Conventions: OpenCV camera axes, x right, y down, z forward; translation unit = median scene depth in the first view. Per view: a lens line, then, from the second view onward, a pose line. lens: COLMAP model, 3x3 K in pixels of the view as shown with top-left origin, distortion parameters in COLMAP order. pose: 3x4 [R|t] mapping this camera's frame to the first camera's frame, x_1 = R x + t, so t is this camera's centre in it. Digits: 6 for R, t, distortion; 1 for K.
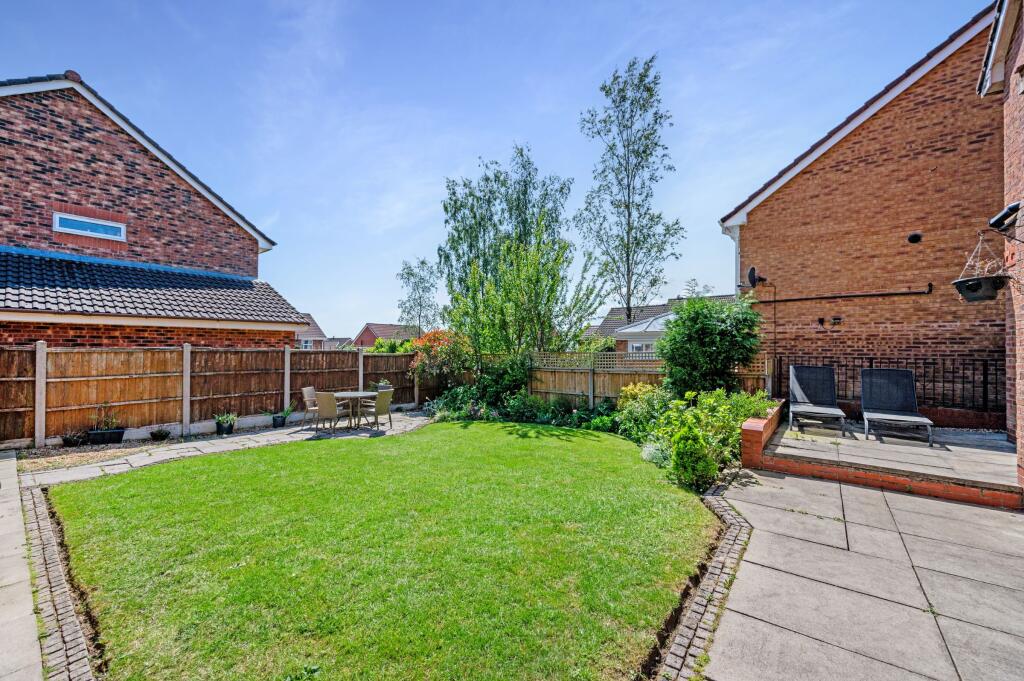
lens RADIAL K [[404.0, 0, 517.4], [0, 404.0, 354.6], [0, 0, 1]] dist [-0.003124, -0.000009]
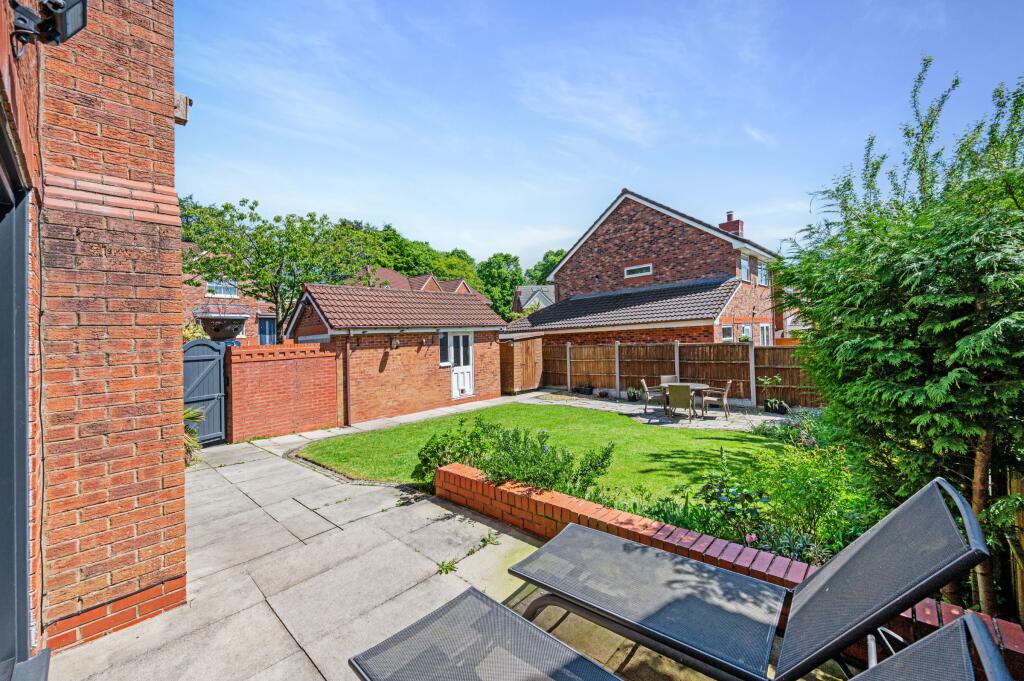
lens RADIAL K [[404.0, 0, 509.0], [0, 404.0, 333.2], [0, 0, 1]] dist [-0.003124, -0.000009]
pose [[-0.107619, -0.012016, -0.994120, 0.614308], [0.032929, 0.999335, -0.015644, -0.035526], [0.993647, -0.034419, -0.107151, 0.537492]]
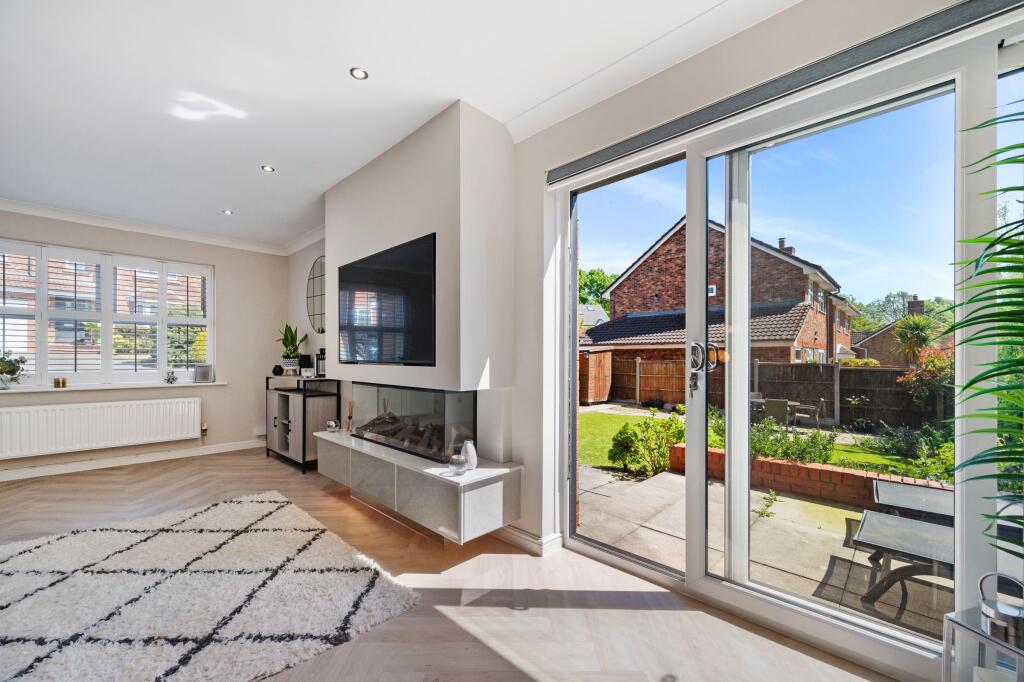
lens RADIAL K [[411.4, 0, 512.4], [0, 411.4, 353.6], [0, 0, 1]] dist [-0.002156, 0.000900]
pose [[-0.110649, -0.012672, -0.993779, 0.694672], [-0.015997, 0.999812, -0.010968, -0.011510], [0.993731, 0.014684, -0.110831, 0.325723]]
